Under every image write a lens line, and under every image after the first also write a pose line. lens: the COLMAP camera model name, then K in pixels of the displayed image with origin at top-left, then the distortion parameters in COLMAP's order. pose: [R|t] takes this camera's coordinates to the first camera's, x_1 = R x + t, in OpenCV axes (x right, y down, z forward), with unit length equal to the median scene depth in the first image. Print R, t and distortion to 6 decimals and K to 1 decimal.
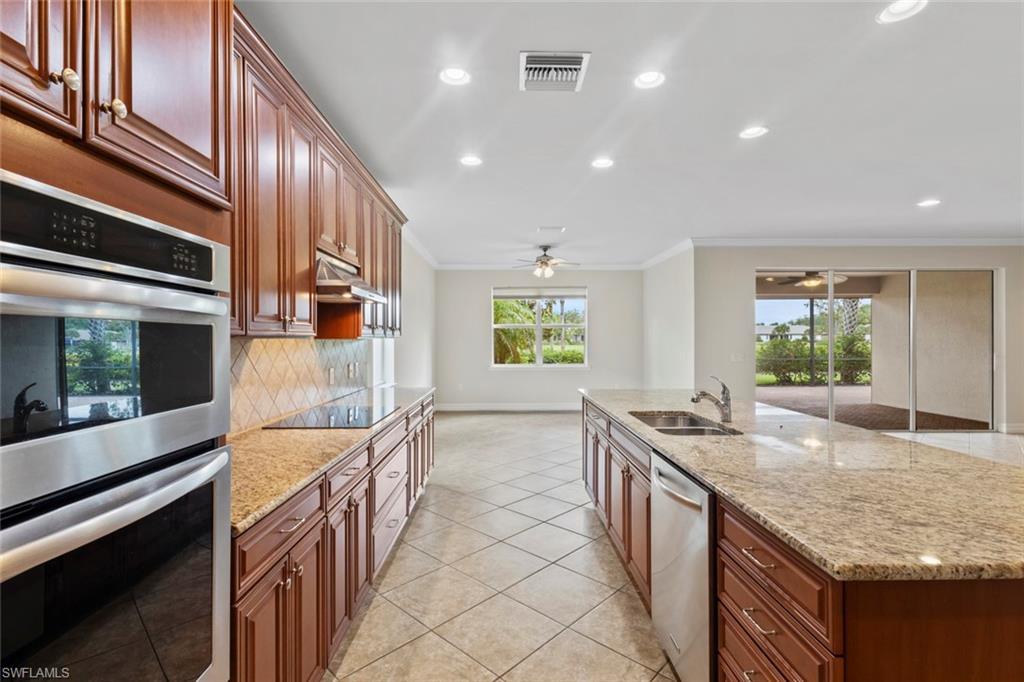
lens RADIAL K [[472.8, 0, 514.3], [0, 472.8, 341.7], [0, 0, 1]] dist [0.002346, 0.000389]
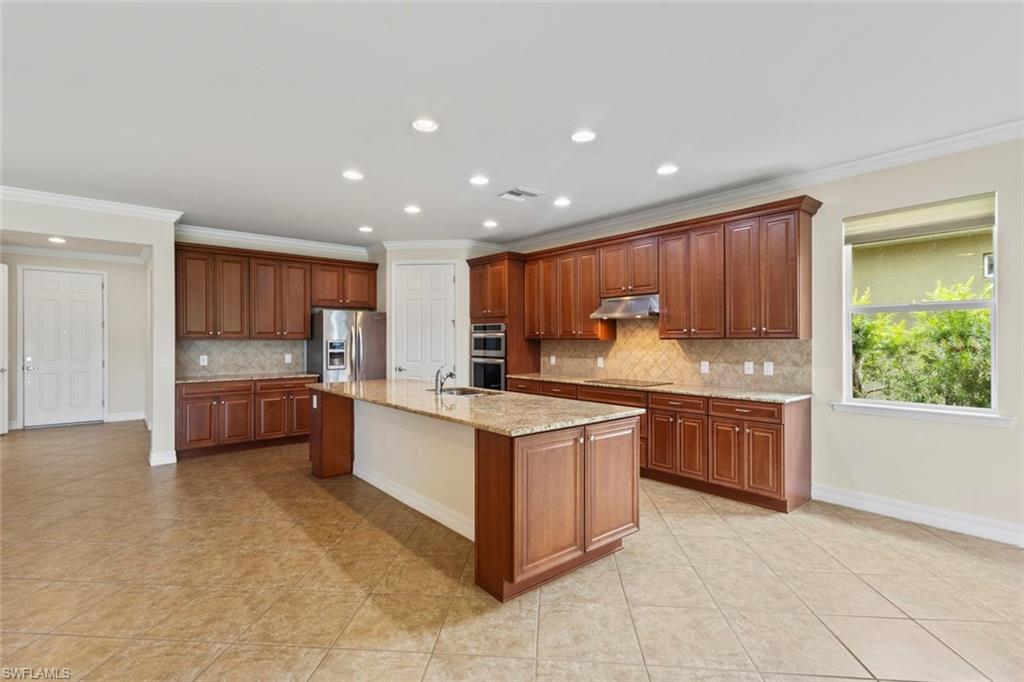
lens RADIAL K [[472.8, 0, 514.1], [0, 472.8, 341.4], [0, 0, 1]] dist [0.002346, 0.000389]
pose [[-0.775248, 0.003105, -0.631649, 0.817814], [-0.000762, 0.999983, 0.005851, -0.006535], [0.631657, 0.005017, -0.775232, 1.561307]]
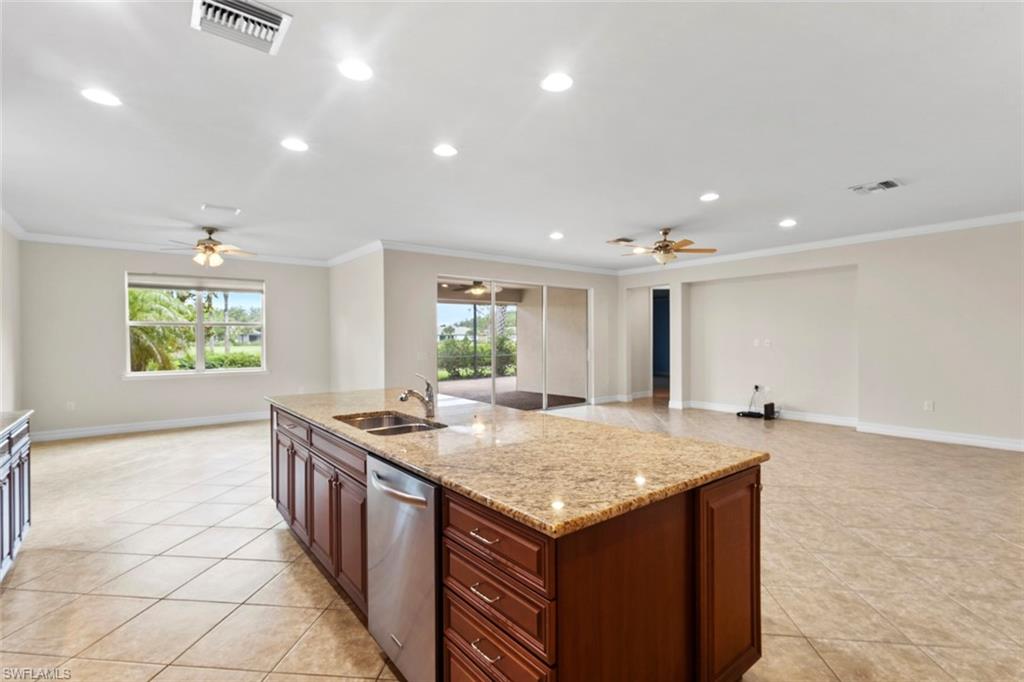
lens RADIAL K [[472.8, 0, 513.4], [0, 472.8, 345.6], [0, 0, 1]] dist [0.002346, 0.000389]
pose [[0.795628, -0.010731, 0.605691, -0.032242], [0.005700, 0.999931, 0.010228, -0.000796], [-0.605759, -0.004685, 0.795634, 0.025393]]
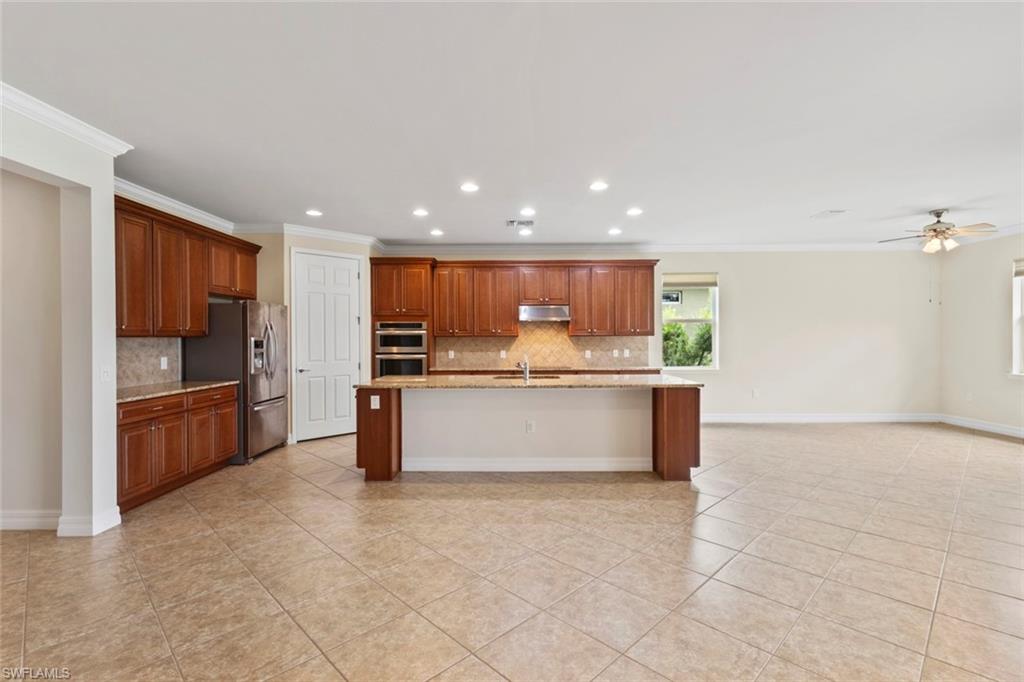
lens RADIAL K [[472.8, 0, 512.3], [0, 472.8, 339.6], [0, 0, 1]] dist [0.002346, 0.000389]
pose [[-0.027340, 0.006162, -0.999607, 1.588570], [0.000303, 0.999981, 0.006156, -0.003020], [0.999626, -0.000134, -0.027342, 0.659123]]
